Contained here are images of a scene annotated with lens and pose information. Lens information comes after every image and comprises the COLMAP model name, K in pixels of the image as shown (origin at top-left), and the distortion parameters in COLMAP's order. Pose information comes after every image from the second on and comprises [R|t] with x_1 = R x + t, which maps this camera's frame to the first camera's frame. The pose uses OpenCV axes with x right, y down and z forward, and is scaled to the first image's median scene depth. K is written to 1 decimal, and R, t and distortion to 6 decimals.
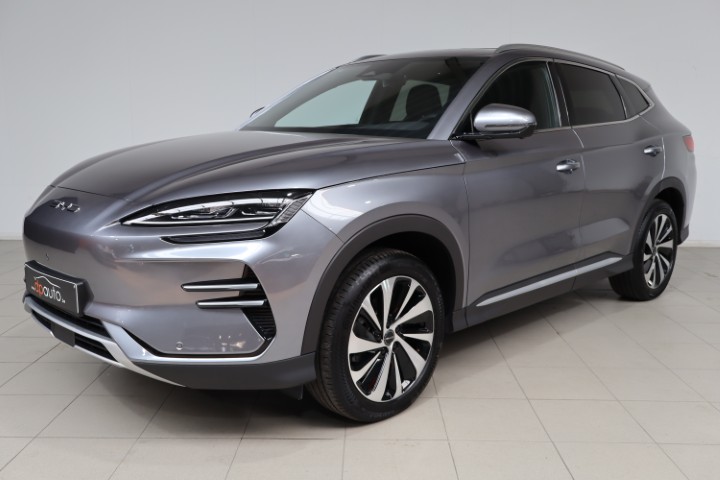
lens RADIAL K [[693.7, 0, 360.0], [0, 693.7, 240.0], [0, 0, 1]] dist [0.008784, 0.015433]
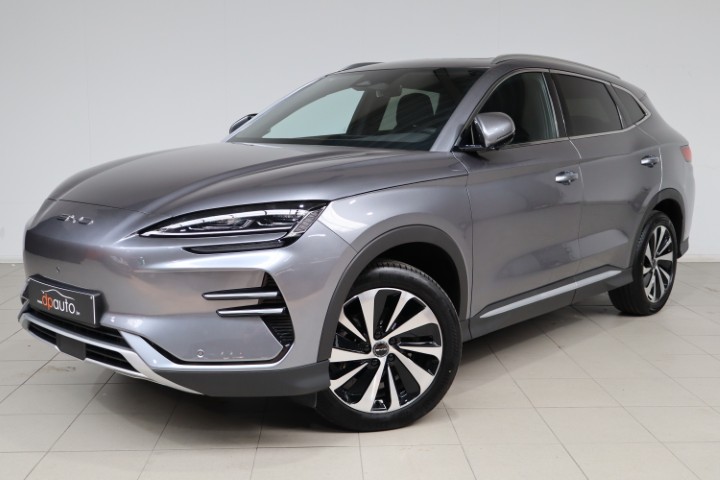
lens RADIAL K [[805.9, 0, 360.0], [0, 805.9, 240.0], [0, 0, 1]] dist [0.052181, -0.015640]
pose [[0.998474, -0.008258, 0.054595, -0.070386], [0.009966, 0.999467, -0.031091, 0.019276], [-0.054310, 0.031588, 0.998024, -0.160806]]
